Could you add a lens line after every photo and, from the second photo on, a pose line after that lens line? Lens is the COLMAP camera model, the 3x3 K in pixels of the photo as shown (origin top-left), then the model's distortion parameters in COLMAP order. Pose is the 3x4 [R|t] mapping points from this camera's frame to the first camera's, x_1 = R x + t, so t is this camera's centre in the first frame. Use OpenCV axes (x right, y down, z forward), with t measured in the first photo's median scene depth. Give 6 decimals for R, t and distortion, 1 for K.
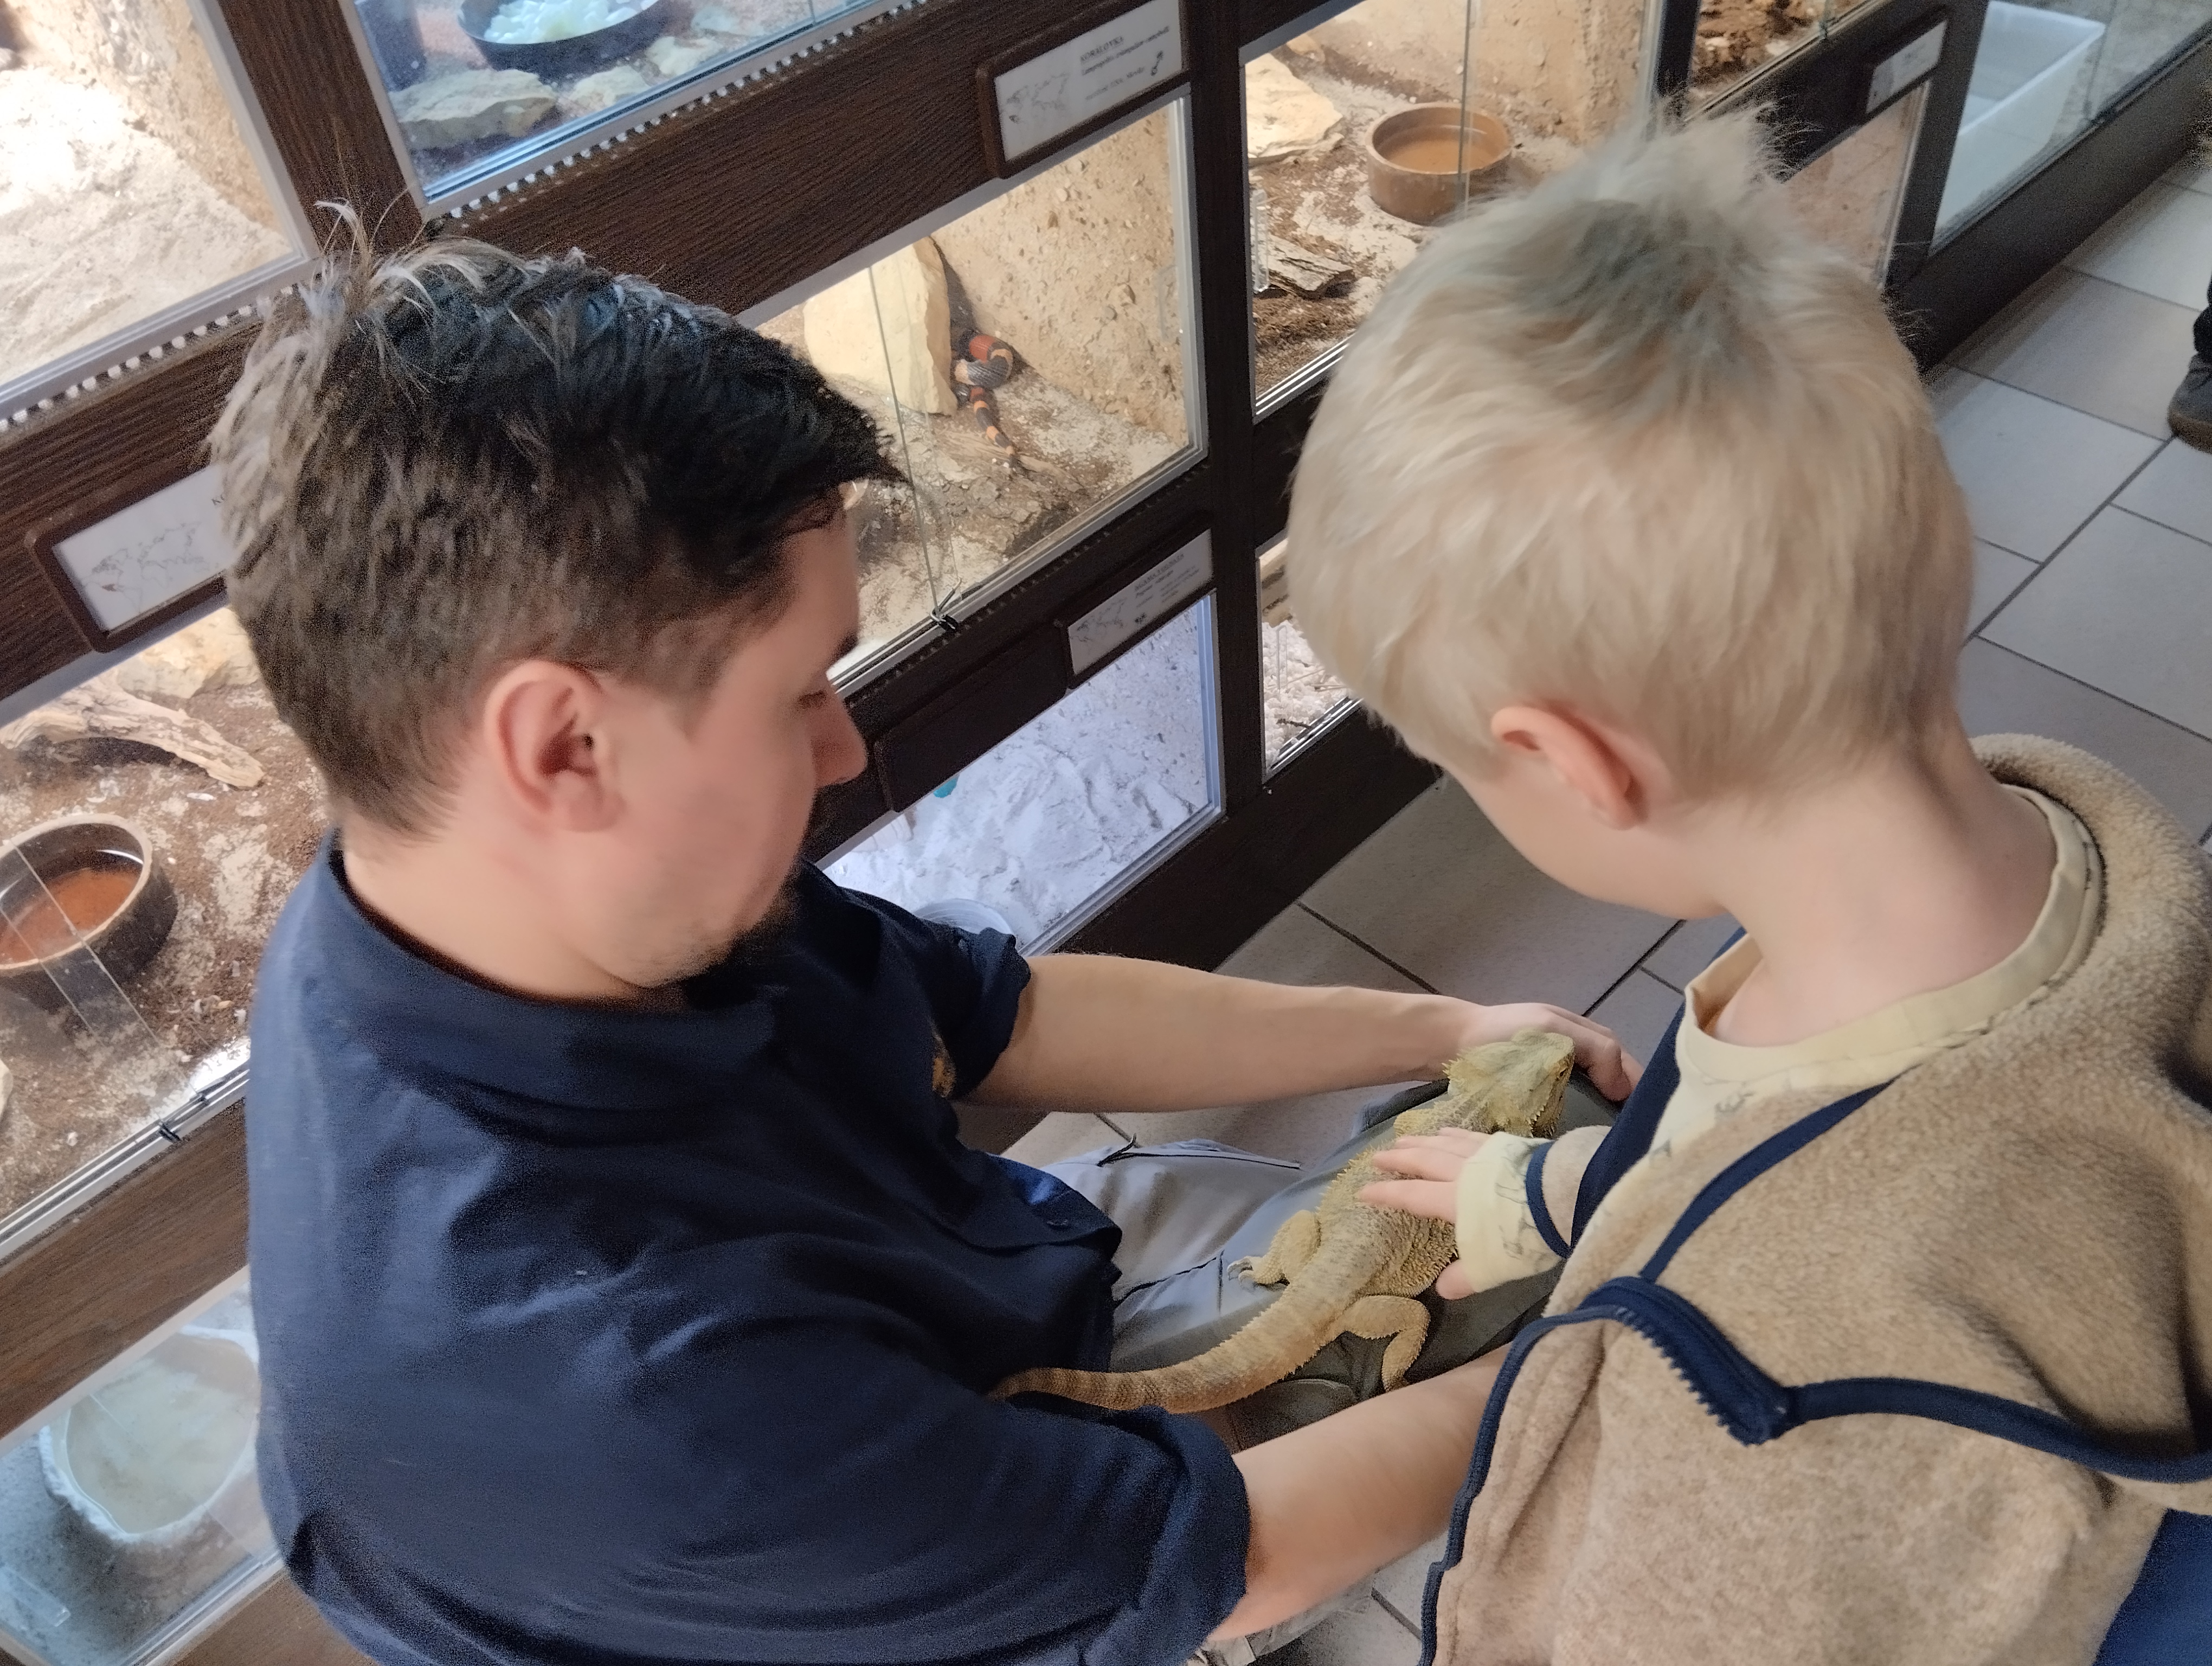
lens RADIAL K [[1819.8, 0, 1103.0], [0, 1819.8, 862.2], [0, 0, 1]] dist [0.056142, -0.116049]
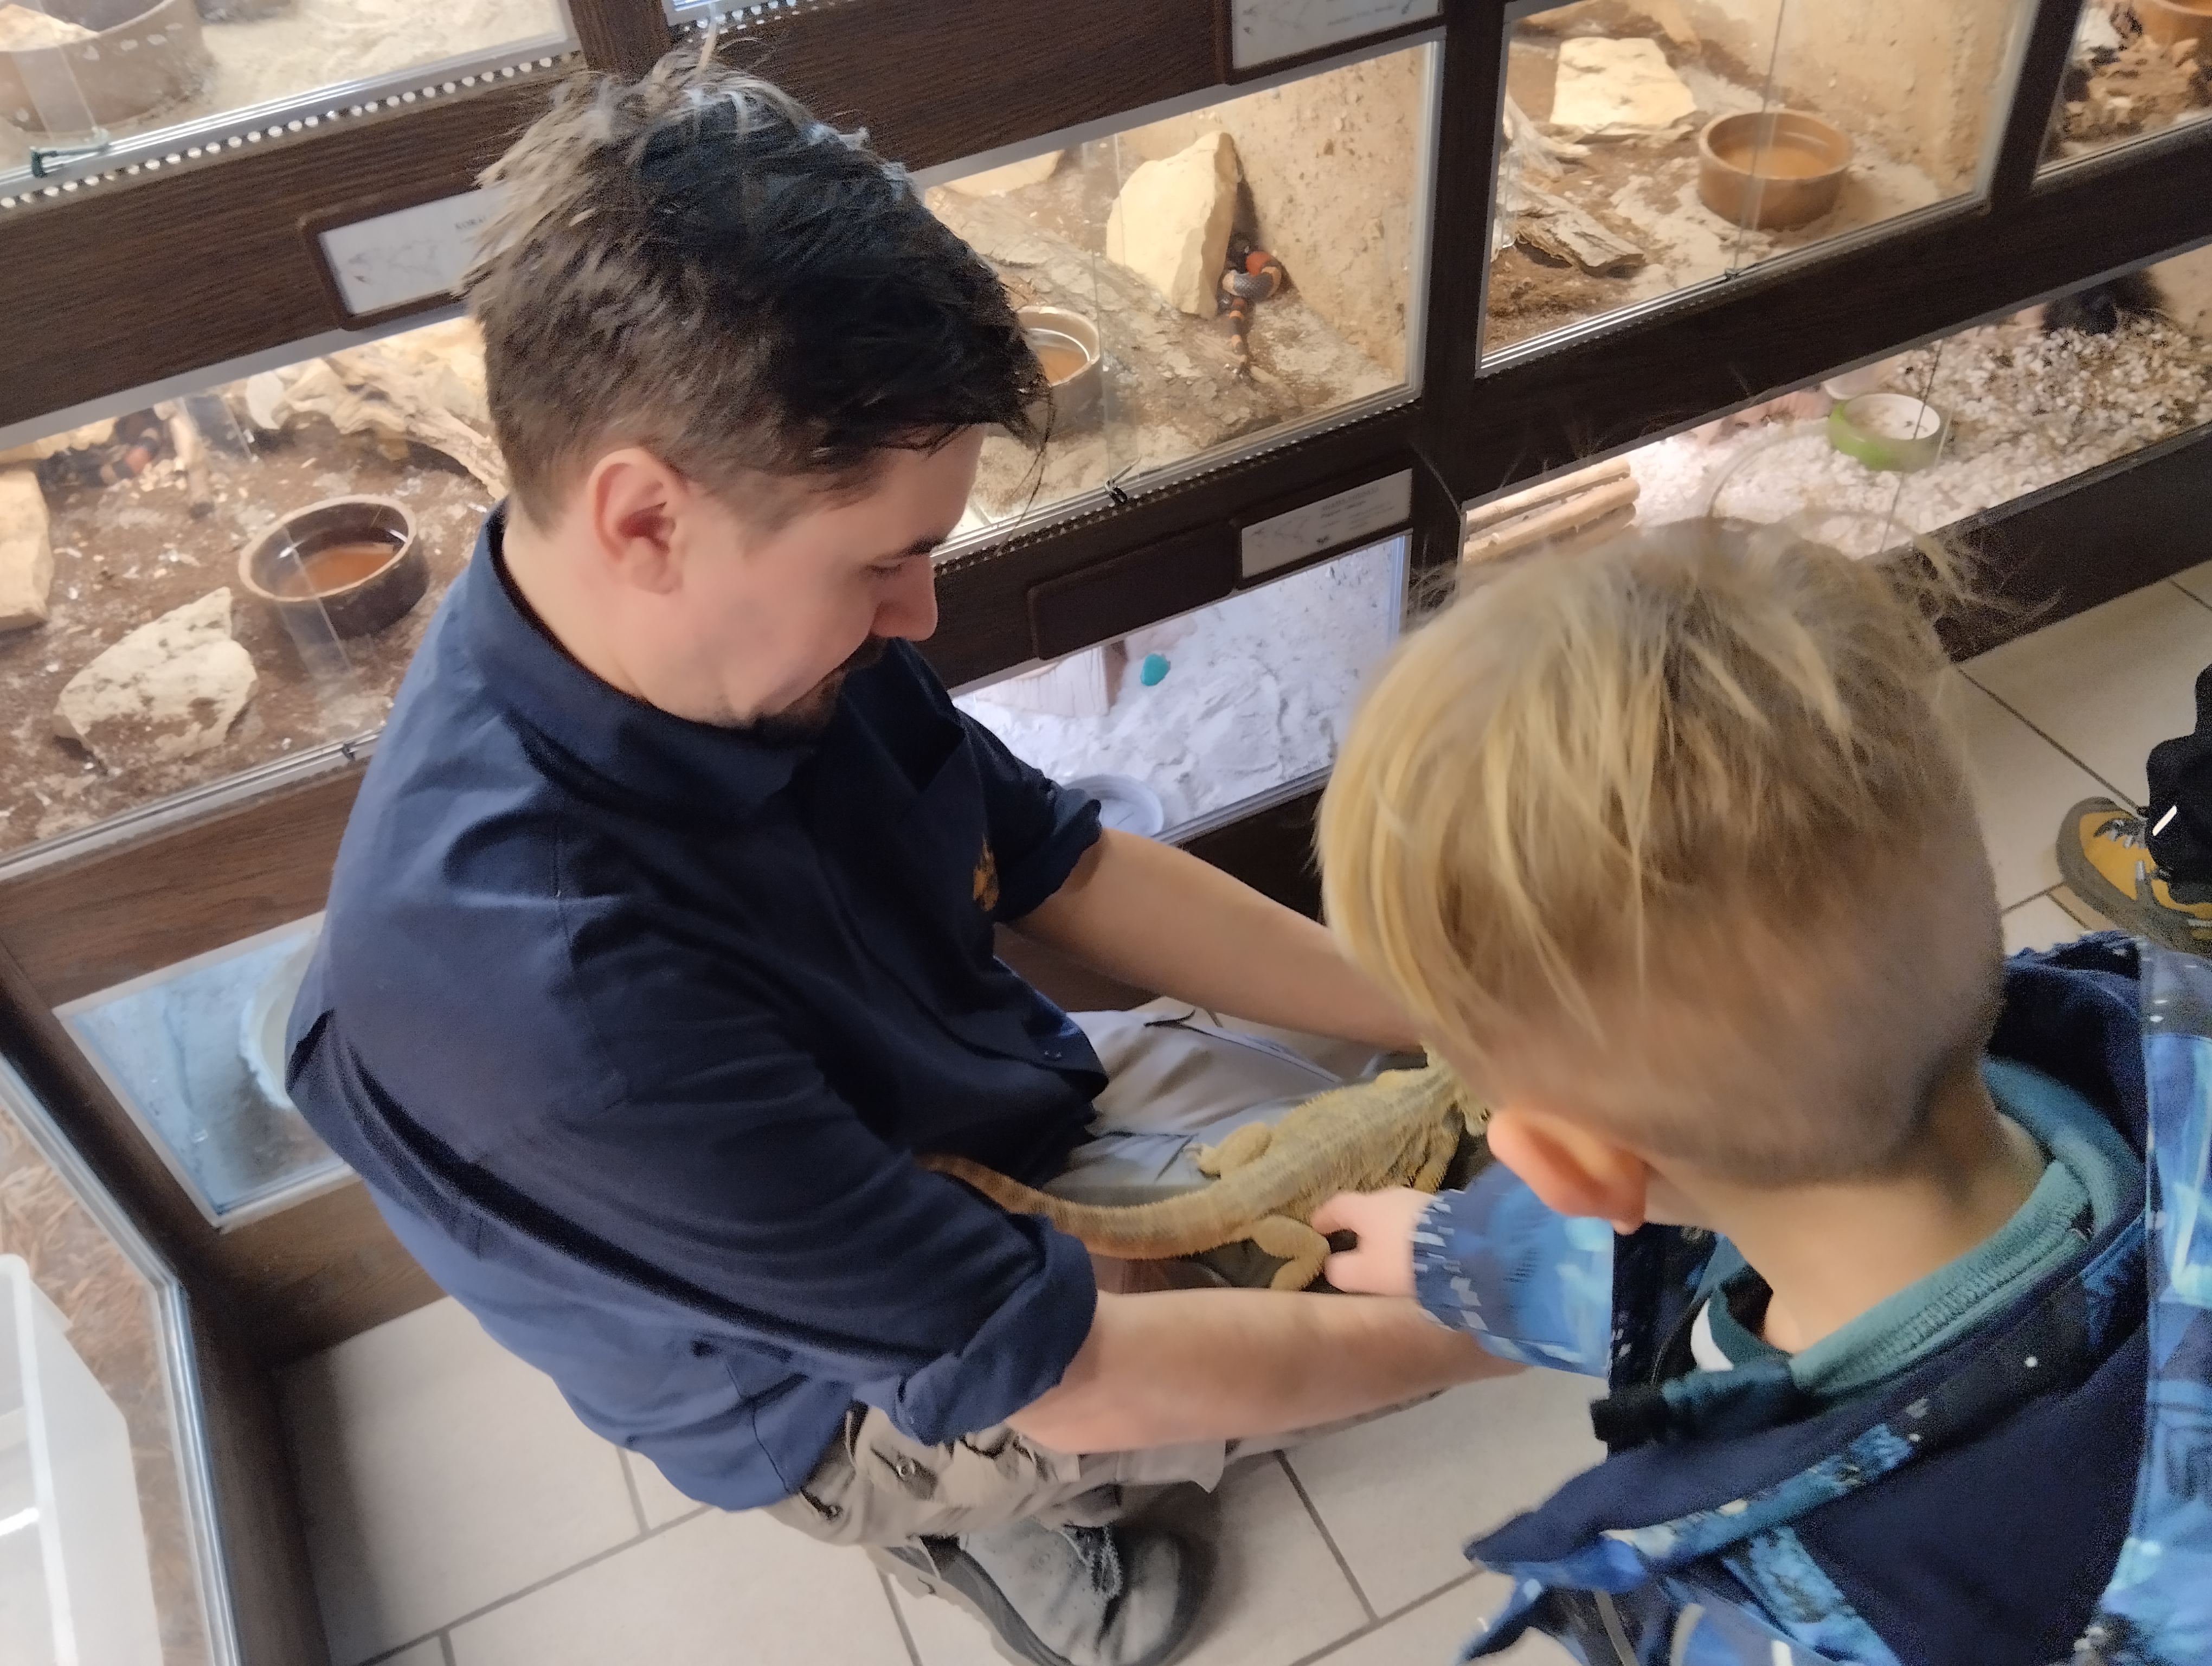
lens RADIAL K [[1819.8, 0, 1080.9], [0, 1819.8, 866.6], [0, 0, 1]] dist [0.056142, -0.116049]
pose [[0.943386, 0.248421, -0.219795, 0.163218], [-0.244440, 0.968593, 0.045578, 0.033571], [0.224214, 0.010729, 0.974481, -0.048729]]
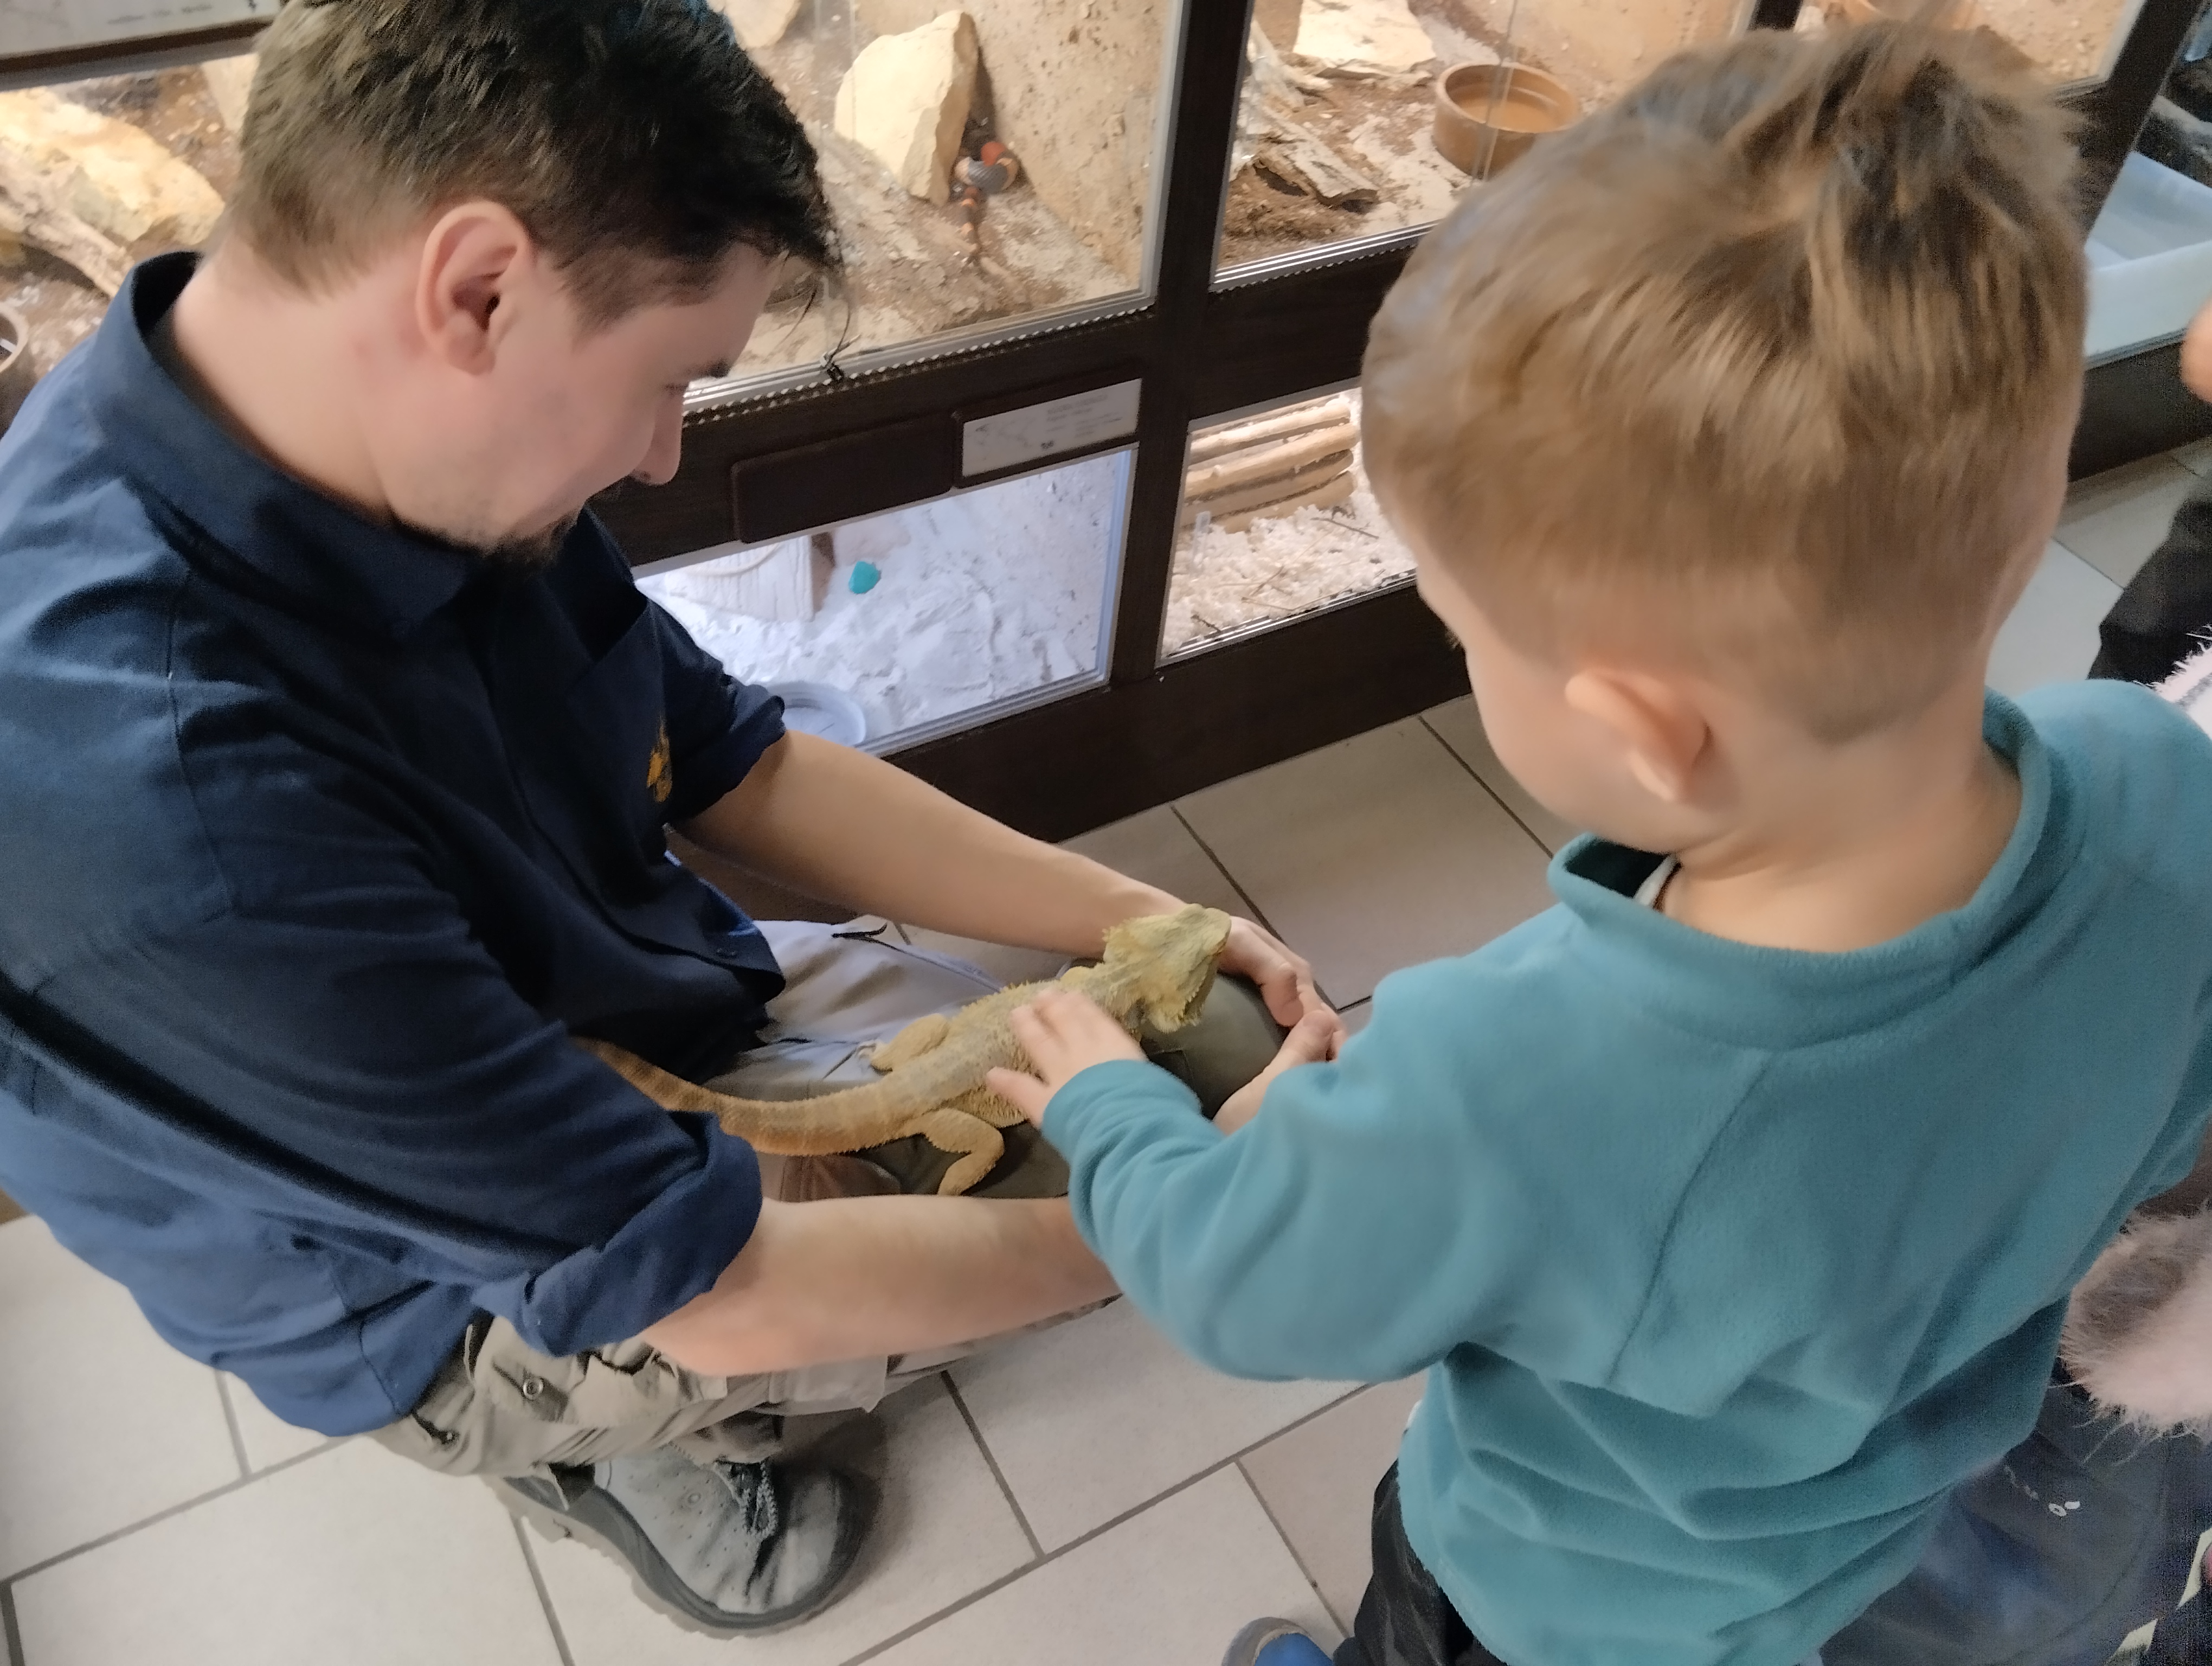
lens RADIAL K [[1819.8, 0, 1098.5], [0, 1819.8, 845.5], [0, 0, 1]] dist [0.056142, -0.116049]
pose [[0.952748, 0.299258, -0.052116, 0.163887], [-0.299195, 0.954148, 0.009203, 0.058932], [0.052481, 0.006824, 0.998599, -0.005178]]
